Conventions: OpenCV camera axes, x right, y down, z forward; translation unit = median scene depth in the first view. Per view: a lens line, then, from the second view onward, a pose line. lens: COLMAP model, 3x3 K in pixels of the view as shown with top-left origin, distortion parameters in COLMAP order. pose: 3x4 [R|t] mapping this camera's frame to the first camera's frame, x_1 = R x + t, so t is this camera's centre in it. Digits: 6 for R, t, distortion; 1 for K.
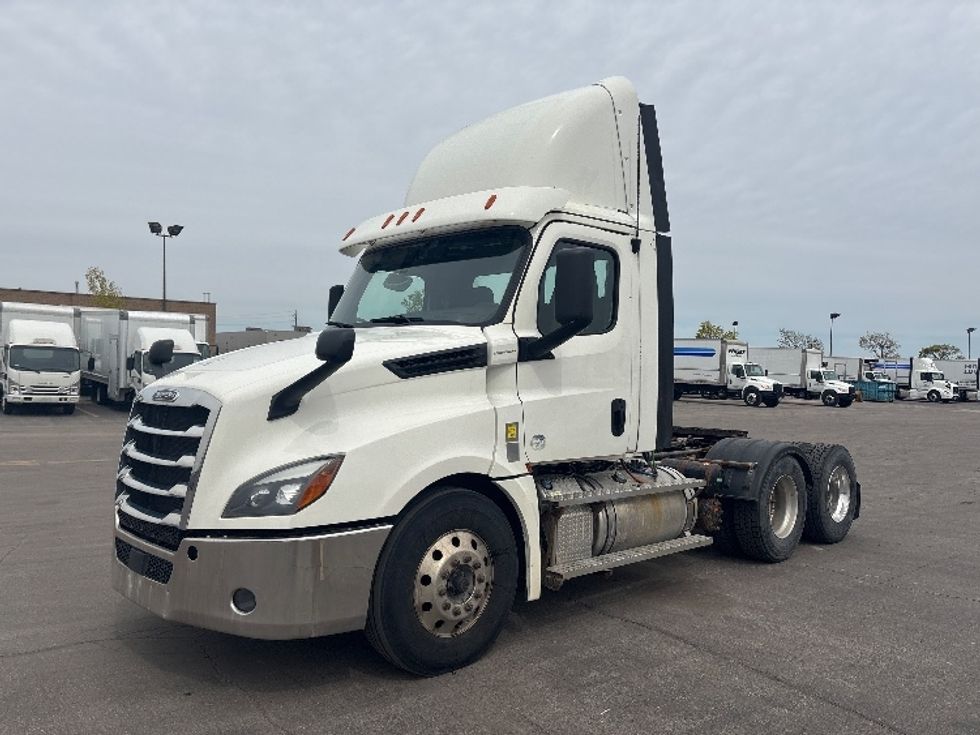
lens RADIAL K [[747.6, 0, 480.0], [0, 747.6, 367.2], [0, 0, 1]] dist [0.060244, -0.003910]
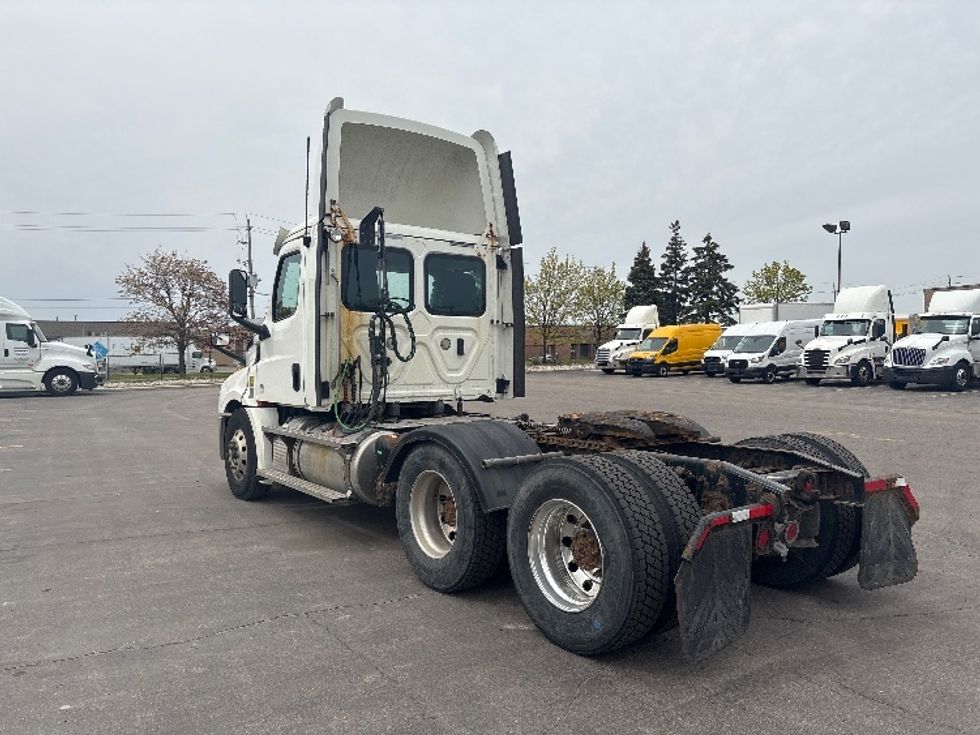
lens RADIAL K [[744.5, 0, 490.0], [0, 744.5, 367.5], [0, 0, 1]] dist [0.027936, -0.003661]
pose [[-0.111869, -0.004792, -0.993711, 1.530447], [0.012345, 0.999905, -0.006212, 0.063354], [0.993646, -0.012962, -0.111799, 1.553102]]
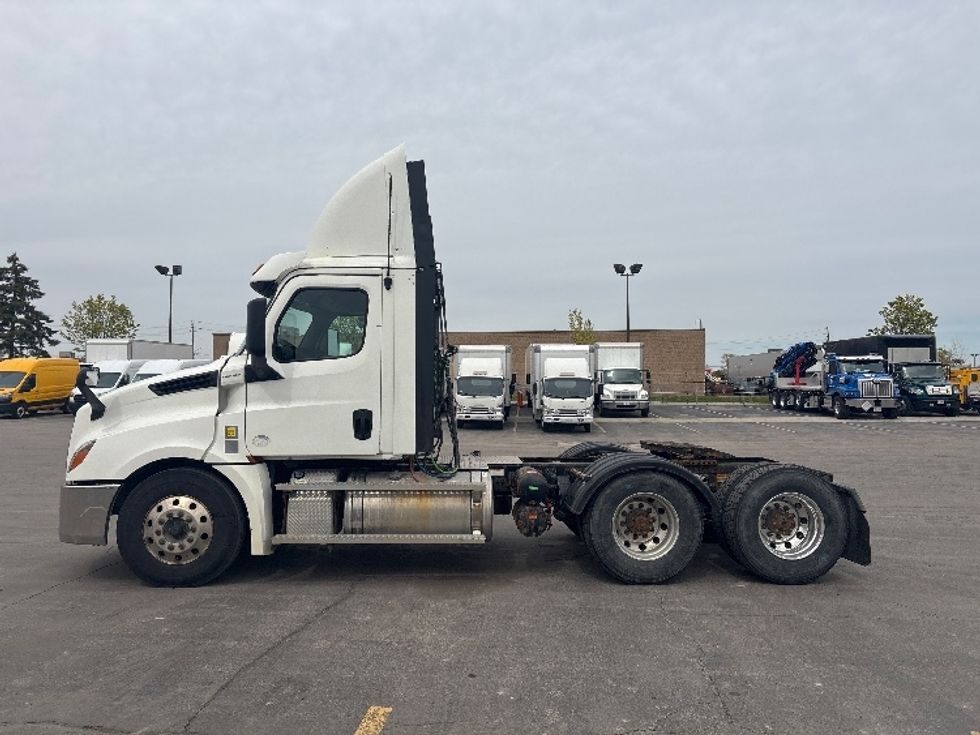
lens RADIAL K [[744.5, 0, 490.0], [0, 744.5, 367.5], [0, 0, 1]] dist [0.027936, -0.003661]
pose [[0.760064, -0.039119, -0.648670, 1.188167], [0.018750, 0.999091, -0.038282, 0.024485], [0.649577, 0.016934, 0.760107, 0.209962]]
